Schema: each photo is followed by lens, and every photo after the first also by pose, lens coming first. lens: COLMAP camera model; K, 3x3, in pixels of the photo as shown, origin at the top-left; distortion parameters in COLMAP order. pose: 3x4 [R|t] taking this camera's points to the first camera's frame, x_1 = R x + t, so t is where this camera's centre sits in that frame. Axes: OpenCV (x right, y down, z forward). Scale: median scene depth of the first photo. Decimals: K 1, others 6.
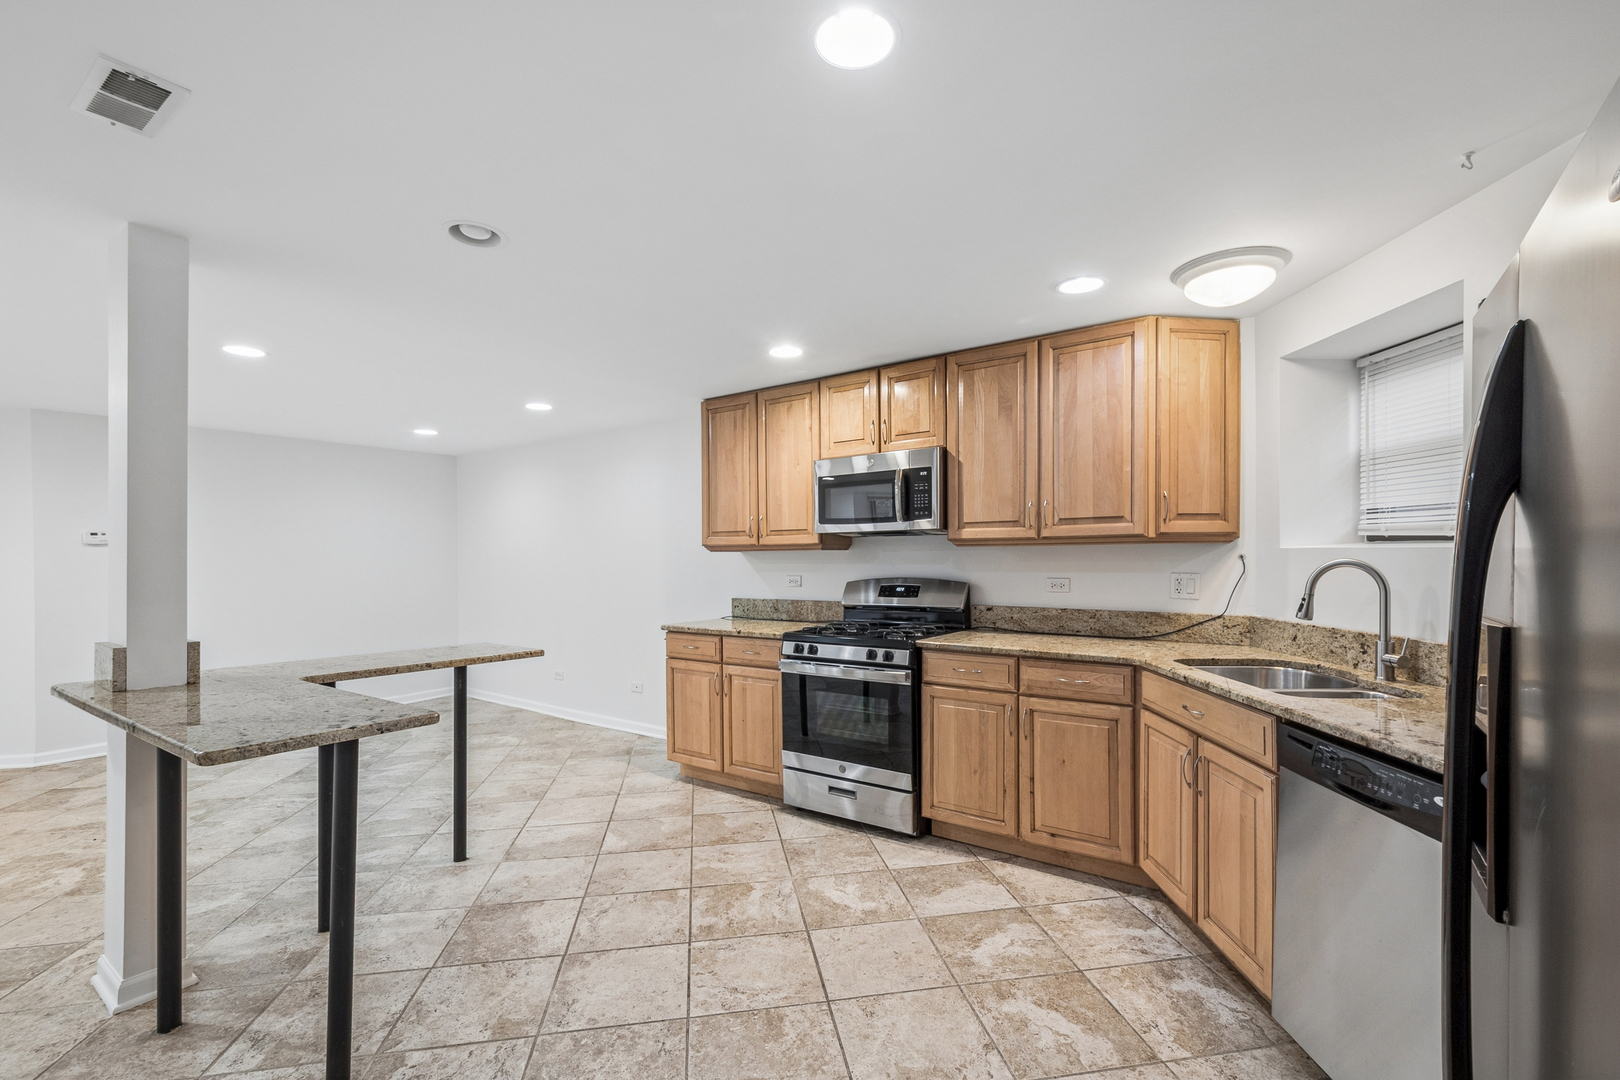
lens RADIAL K [[713.8, 0, 831.0], [0, 713.8, 562.1], [0, 0, 1]] dist [0.005769, -0.001383]
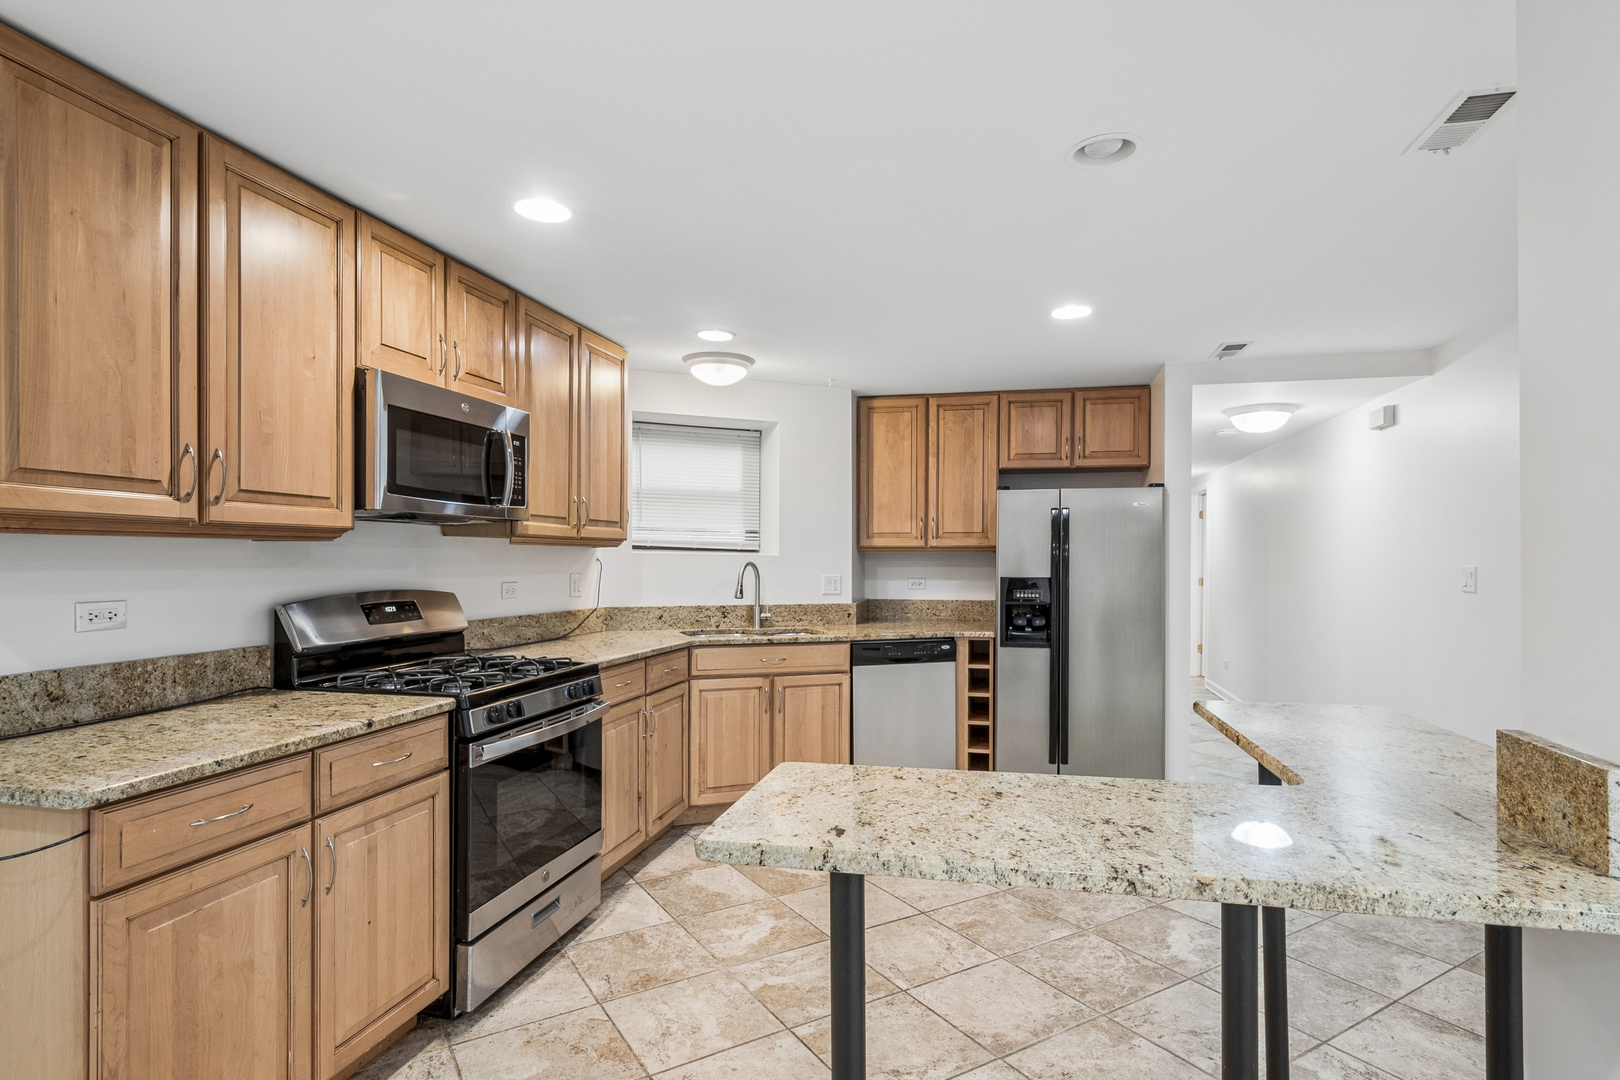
lens RADIAL K [[835.2, 0, 816.5], [0, 835.2, 567.2], [0, 0, 1]] dist [0.001354, 0.000159]
pose [[-0.362720, -0.003663, 0.931891, -0.855149], [0.005549, 0.999966, 0.006090, -0.000507], [-0.931882, 0.007380, -0.362687, 1.122125]]
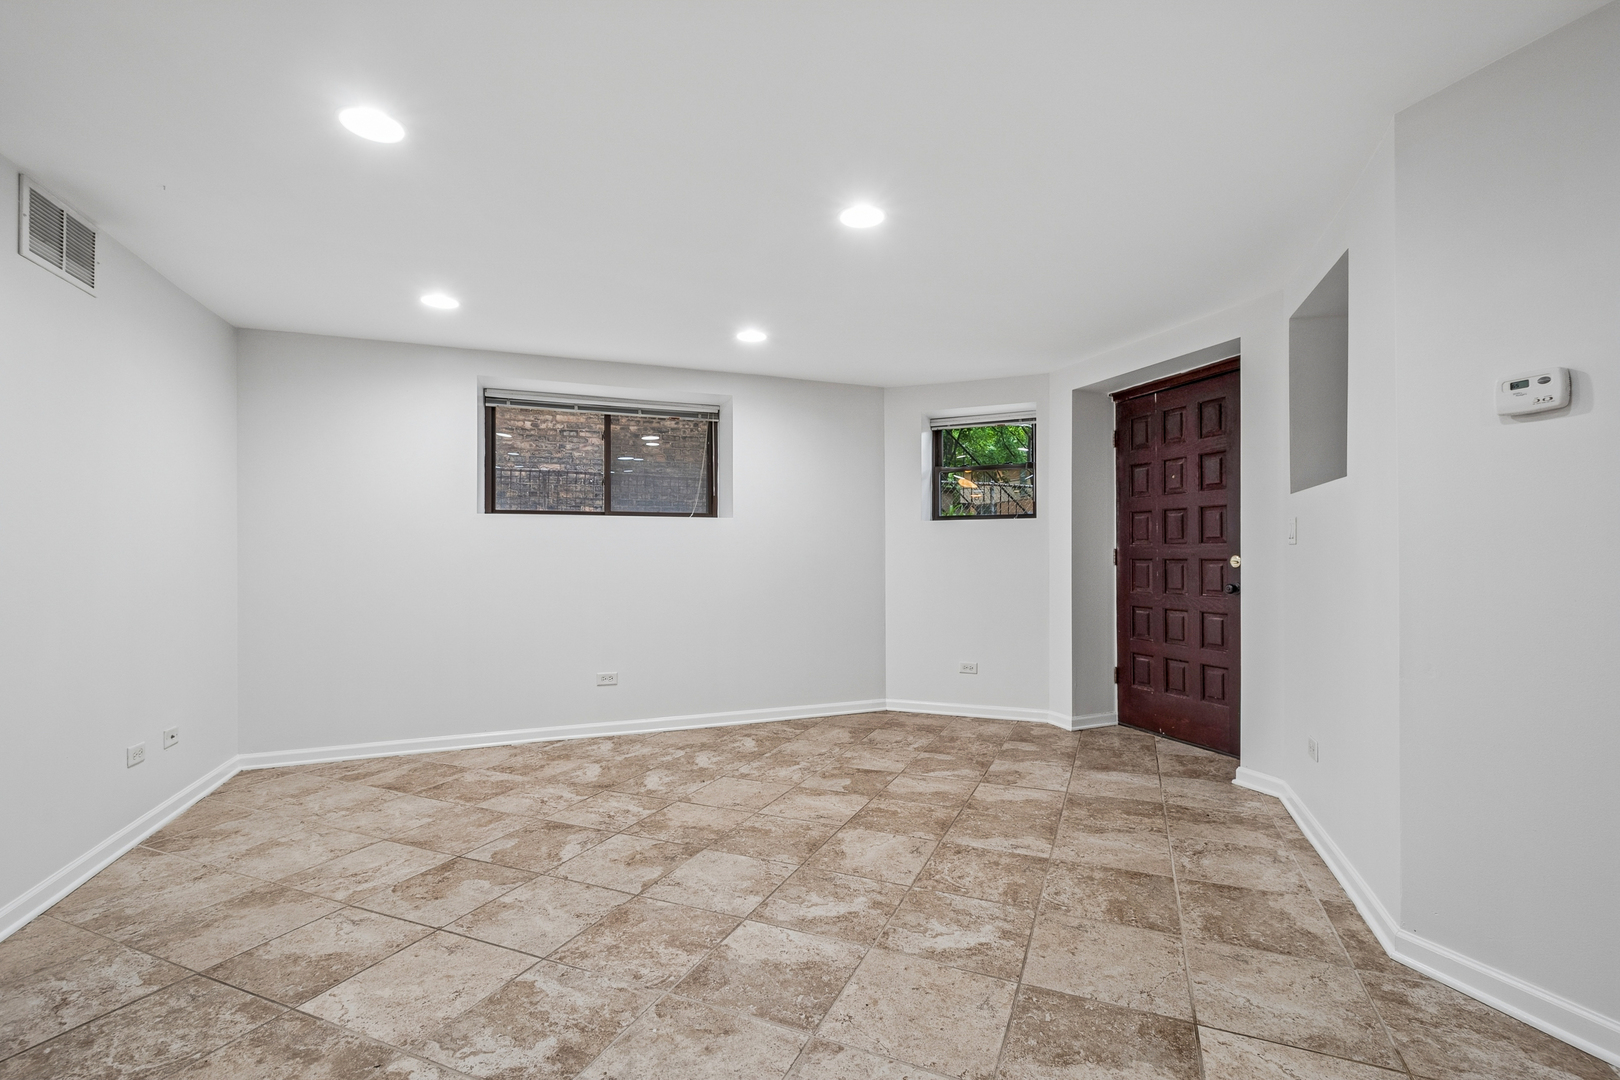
lens RADIAL K [[713.8, 0, 825.2], [0, 713.8, 550.7], [0, 0, 1]] dist [0.005769, -0.001383]
pose [[-0.557116, 0.008056, -0.830395, -0.815403], [0.002313, 0.999964, 0.008149, 0.057218], [0.830431, 0.002619, -0.557115, 1.361563]]
